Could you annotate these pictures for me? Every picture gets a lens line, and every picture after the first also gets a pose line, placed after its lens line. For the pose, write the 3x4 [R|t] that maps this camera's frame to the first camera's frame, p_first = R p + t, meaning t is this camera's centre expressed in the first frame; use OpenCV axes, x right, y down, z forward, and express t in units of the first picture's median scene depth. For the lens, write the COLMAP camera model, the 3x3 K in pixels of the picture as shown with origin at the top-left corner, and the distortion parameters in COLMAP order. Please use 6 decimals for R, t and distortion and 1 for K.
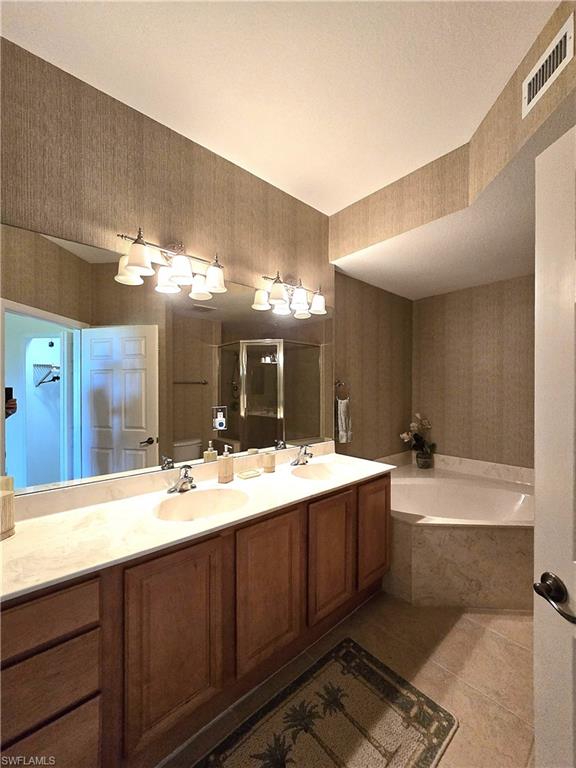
lens RADIAL K [[310.6, 0, 287.1], [0, 310.6, 388.2], [0, 0, 1]] dist [-0.002478, -0.000490]
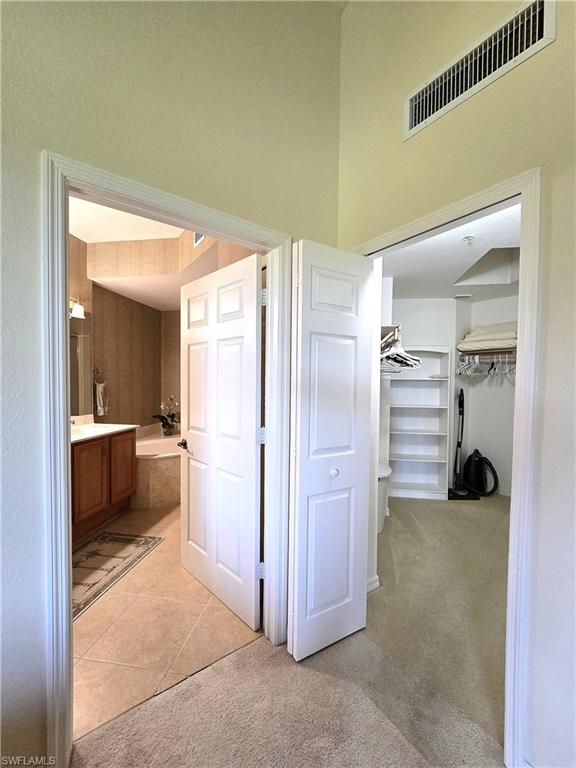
lens RADIAL K [[310.6, 0, 285.9], [0, 310.6, 388.0], [0, 0, 1]] dist [-0.002478, -0.000490]
pose [[0.763854, -0.011134, 0.645293, -0.076752], [-0.006493, 0.999668, 0.024934, 0.019658], [-0.645356, -0.023236, 0.763528, -0.564698]]
